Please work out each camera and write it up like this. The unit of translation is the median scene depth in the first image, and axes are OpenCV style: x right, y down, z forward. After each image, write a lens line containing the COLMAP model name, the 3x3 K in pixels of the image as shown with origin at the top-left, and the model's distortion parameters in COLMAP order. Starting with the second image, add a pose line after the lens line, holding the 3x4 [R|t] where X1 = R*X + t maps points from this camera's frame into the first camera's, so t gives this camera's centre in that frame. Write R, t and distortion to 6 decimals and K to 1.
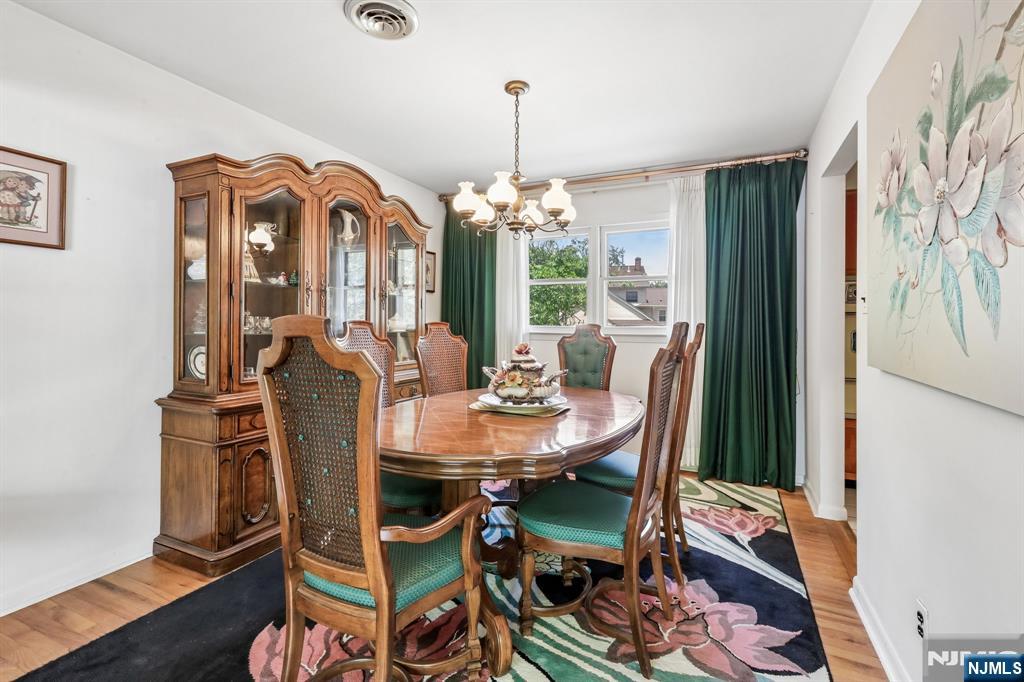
lens RADIAL K [[464.4, 0, 512.2], [0, 464.4, 321.9], [0, 0, 1]] dist [0.012389, 0.000019]
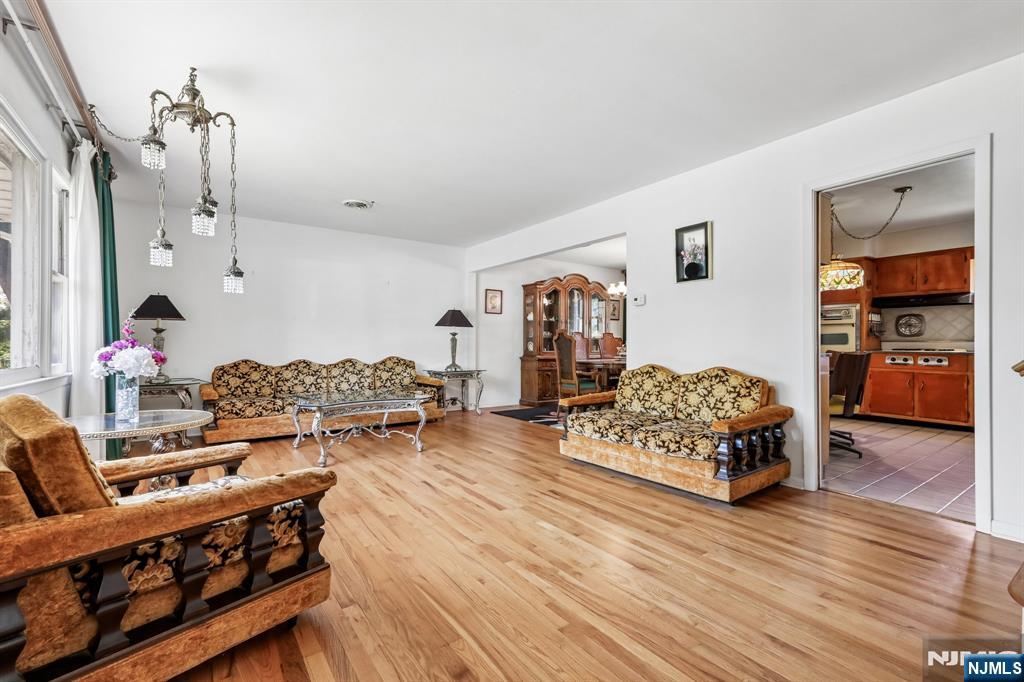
lens RADIAL K [[452.7, 0, 512.0], [0, 452.7, 341.0], [0, 0, 1]] dist [0.003417, 0.000421]
pose [[0.869946, -0.007536, -0.493089, 0.731182], [0.006243, 0.999971, -0.004269, 0.062616], [0.493107, 0.000635, 0.869968, -1.724868]]
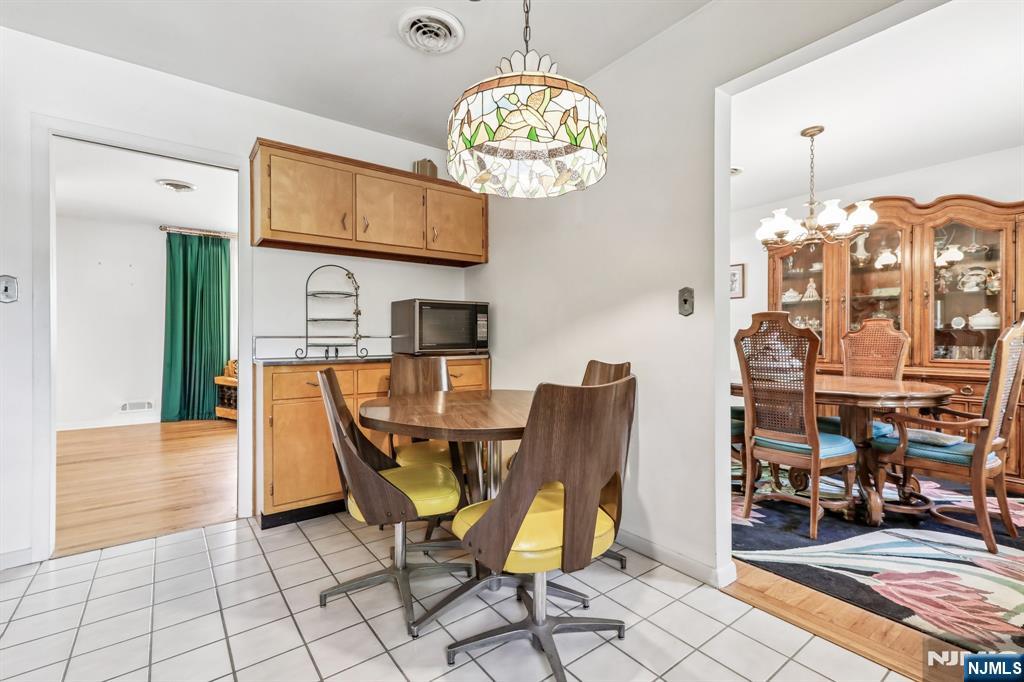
lens RADIAL K [[459.7, 0, 512.0], [0, 459.7, 341.0], [0, 0, 1]] dist [0.011807, 0.000297]
pose [[-0.467930, 0.000808, -0.883765, 1.529715], [0.005633, 0.999982, -0.002068, 0.063767], [0.883747, -0.005946, -0.467926, 0.886630]]
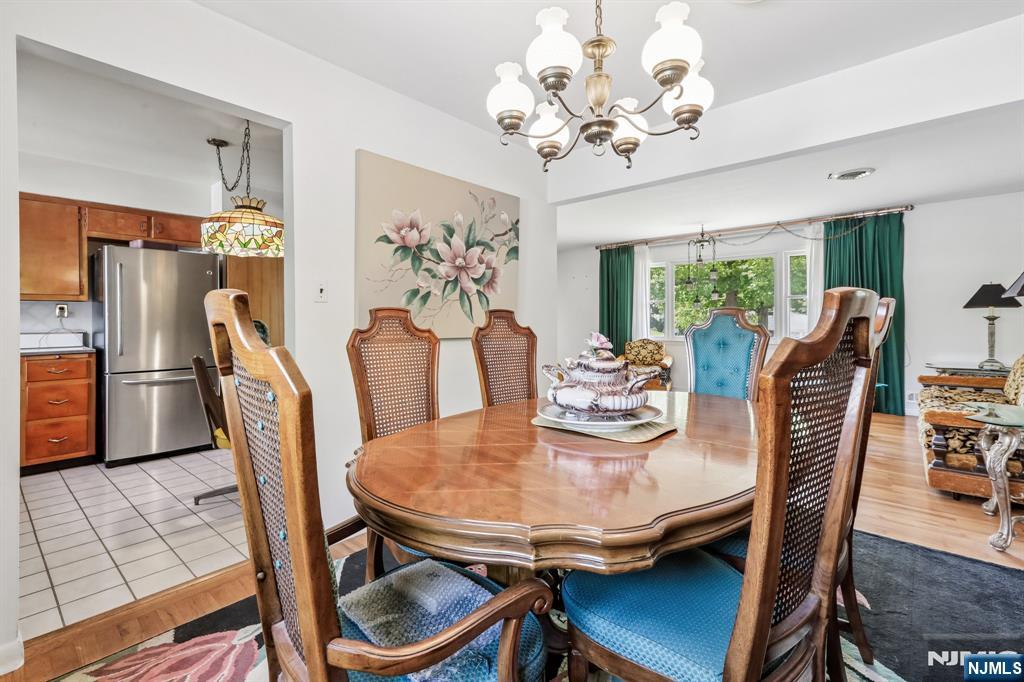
lens RADIAL K [[464.4, 0, 512.2], [0, 464.4, 321.9], [0, 0, 1]] dist [0.012389, 0.000019]
pose [[-0.961214, -0.000037, 0.275805, -0.046187], [-0.001332, 0.999989, -0.004507, 0.029107], [-0.275802, -0.004699, -0.961203, 1.613369]]
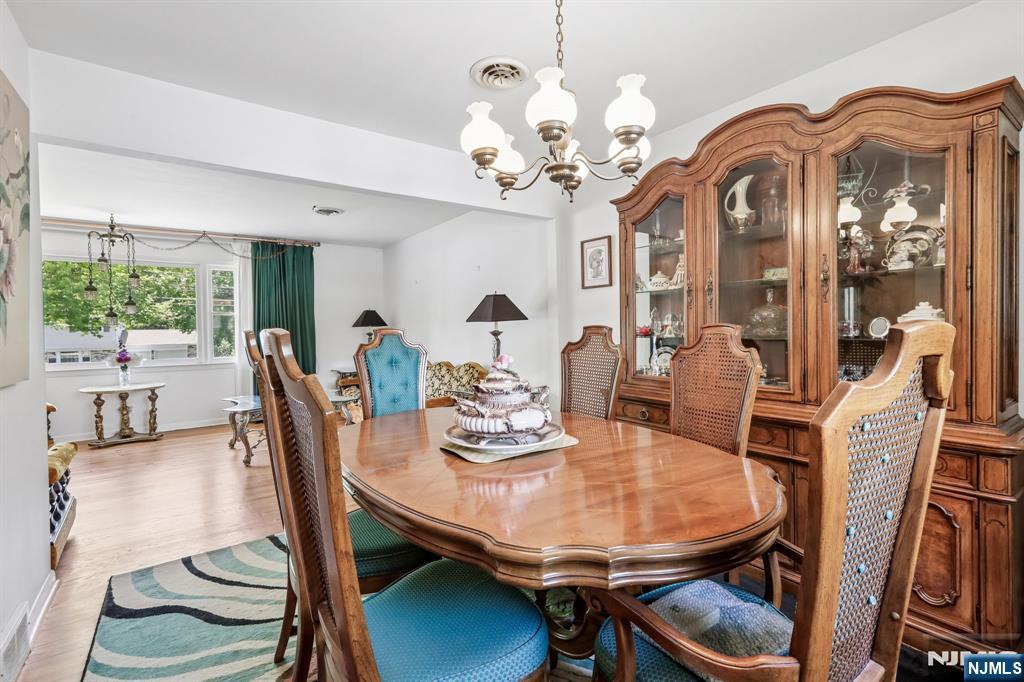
lens RADIAL K [[473.7, 0, 515.3], [0, 473.7, 337.6], [0, 0, 1]] dist [0.012225, -0.000163]
pose [[-0.479853, 0.019406, -0.877134, 0.624816], [0.020032, 0.999737, 0.011160, 0.007808], [0.877120, -0.012216, -0.480116, 1.278991]]
